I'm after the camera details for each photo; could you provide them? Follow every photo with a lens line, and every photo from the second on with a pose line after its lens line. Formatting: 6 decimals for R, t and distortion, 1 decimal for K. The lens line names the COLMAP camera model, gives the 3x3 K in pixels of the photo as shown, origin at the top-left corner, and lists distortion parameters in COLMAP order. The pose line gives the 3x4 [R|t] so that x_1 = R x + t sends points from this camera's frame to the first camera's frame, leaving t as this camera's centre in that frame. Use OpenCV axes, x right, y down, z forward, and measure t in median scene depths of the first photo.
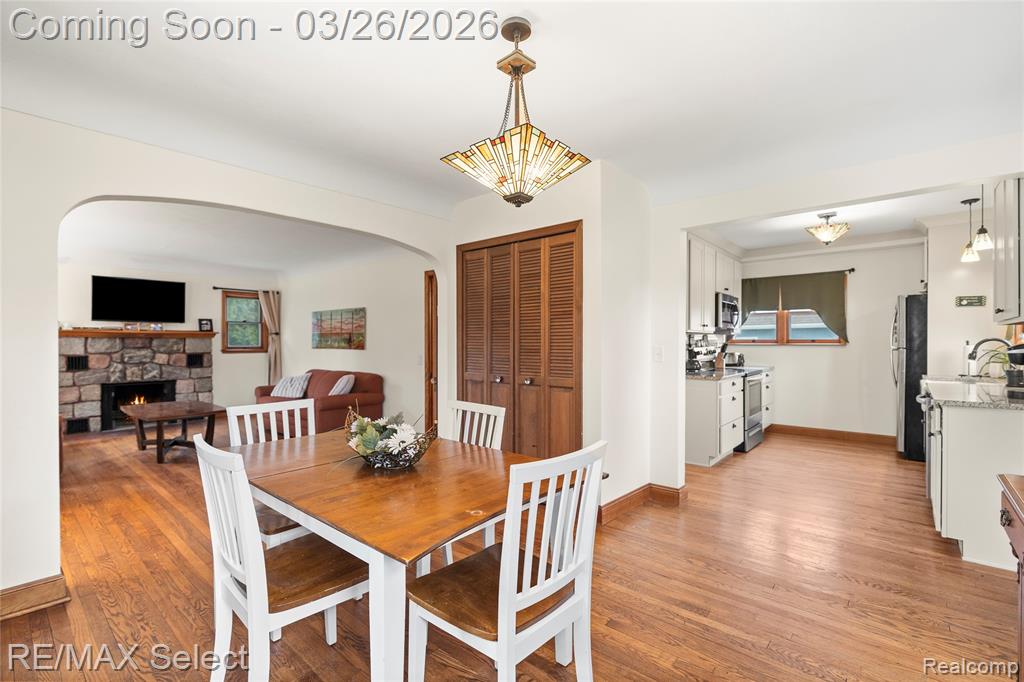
lens RADIAL K [[465.1, 0, 517.6], [0, 465.1, 343.9], [0, 0, 1]] dist [-0.014431, 0.004561]
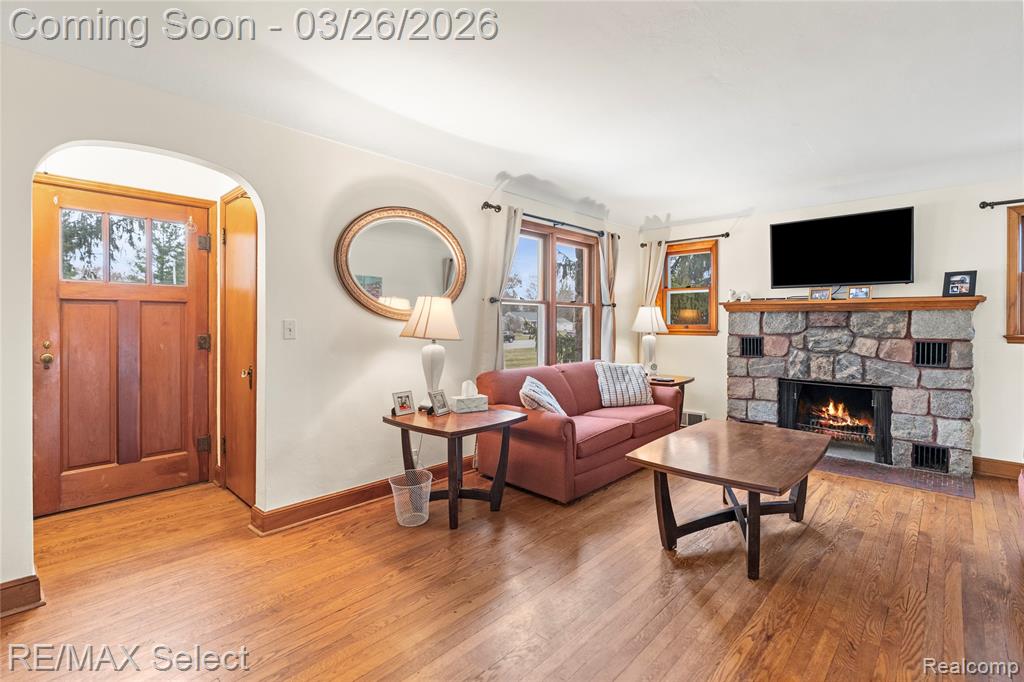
lens RADIAL K [[465.1, 0, 515.5], [0, 465.1, 324.1], [0, 0, 1]] dist [-0.014431, 0.004561]
pose [[-0.043320, 0.006549, -0.999040, -0.174497], [-0.008825, 0.999937, 0.006937, 0.003408], [0.999022, 0.009117, -0.043260, 0.591944]]
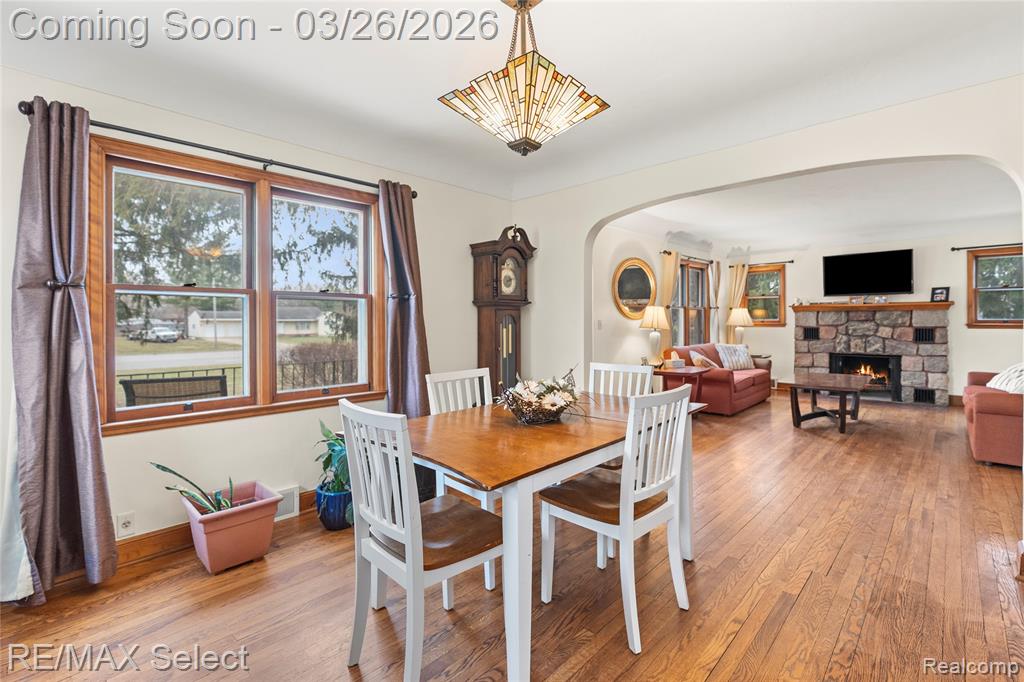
lens RADIAL K [[465.1, 0, 514.5], [0, 465.1, 321.5], [0, 0, 1]] dist [-0.014431, 0.004561]
pose [[-0.048799, 0.006586, -0.998787, 0.233987], [0.002683, 0.999976, 0.006463, 0.001608], [0.998805, -0.002364, -0.048815, 0.275938]]
